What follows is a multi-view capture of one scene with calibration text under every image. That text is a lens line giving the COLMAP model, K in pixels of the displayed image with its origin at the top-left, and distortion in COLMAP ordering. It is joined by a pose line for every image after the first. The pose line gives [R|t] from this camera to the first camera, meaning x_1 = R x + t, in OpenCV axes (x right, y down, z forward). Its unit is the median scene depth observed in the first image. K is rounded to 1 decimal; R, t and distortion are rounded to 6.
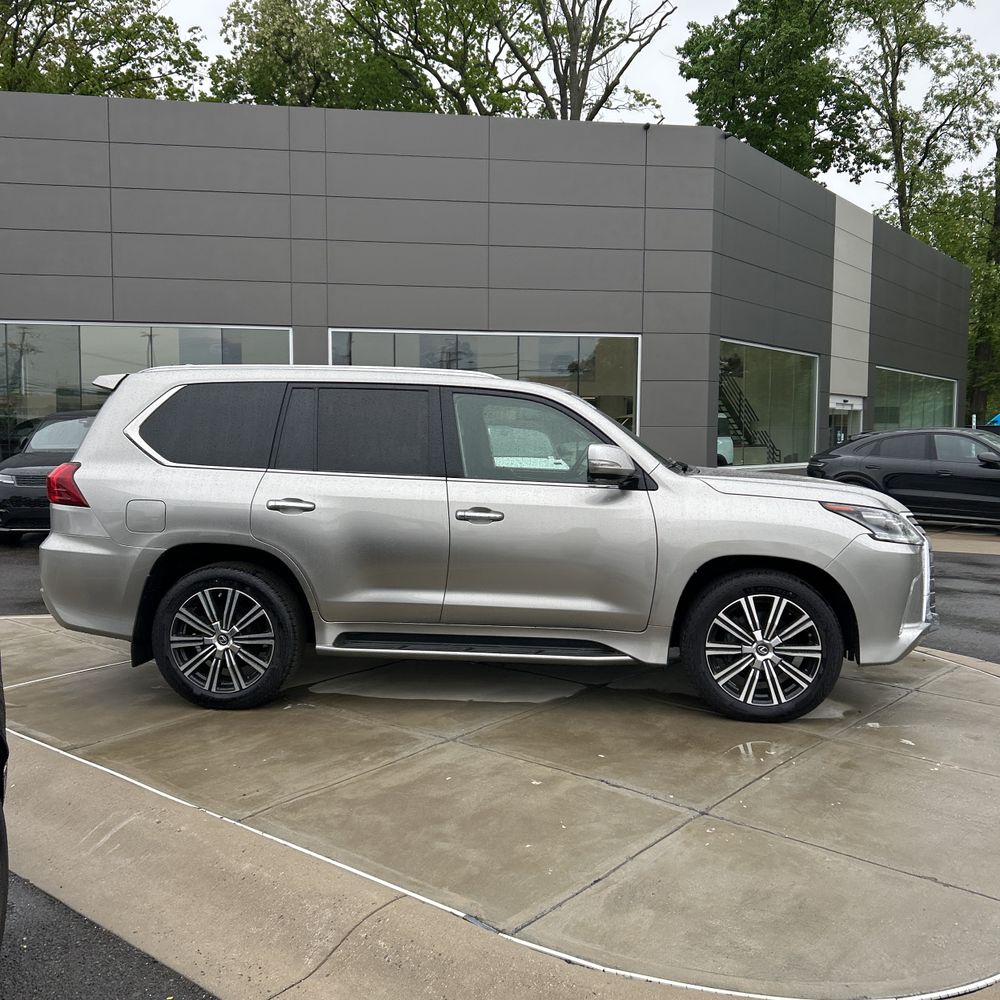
lens RADIAL K [[1035.3, 0, 500.0], [0, 1035.3, 500.0], [0, 0, 1]] dist [0.136787, -0.348241]
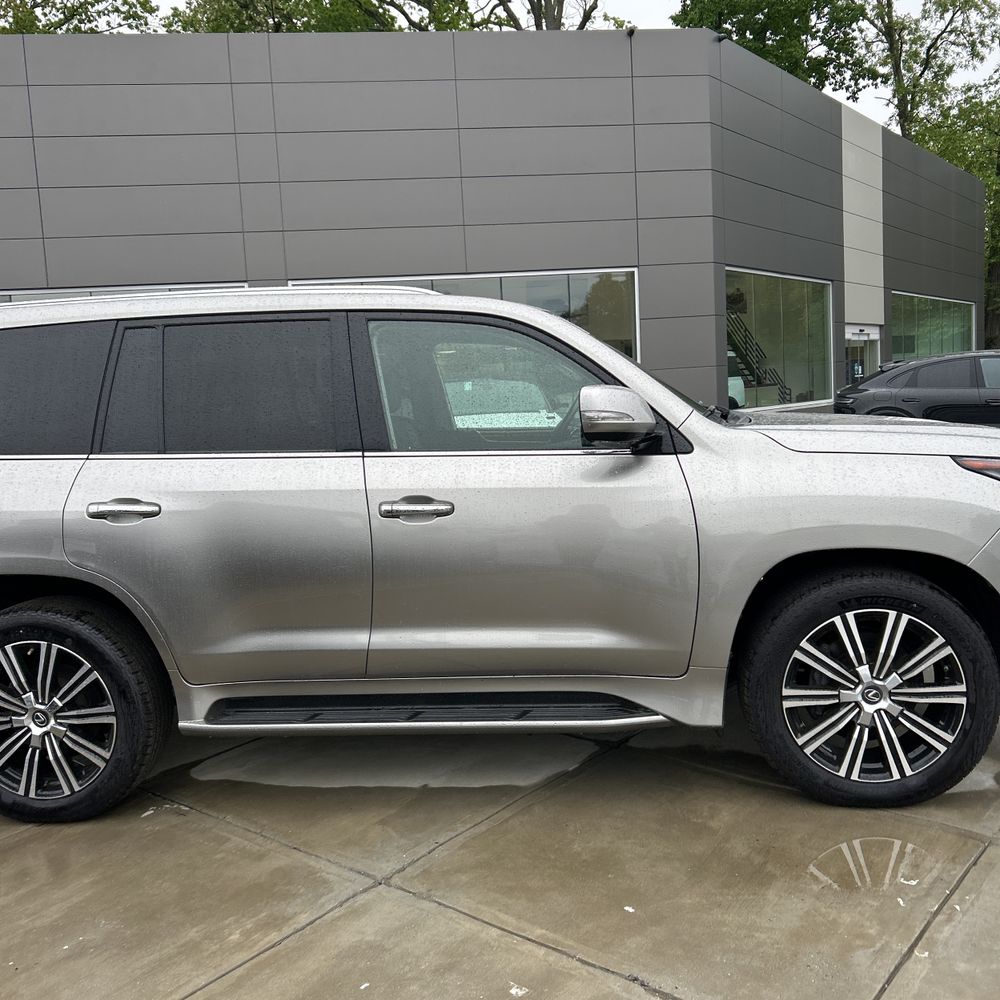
lens RADIAL K [[1019.1, 0, 500.0], [0, 1019.1, 500.0], [0, 0, 1]] dist [0.062703, -0.106615]
pose [[0.998210, -0.059519, -0.005845, 0.035341], [0.059715, 0.997303, 0.042682, -0.013915], [0.003289, -0.042955, 0.999072, 0.366652]]
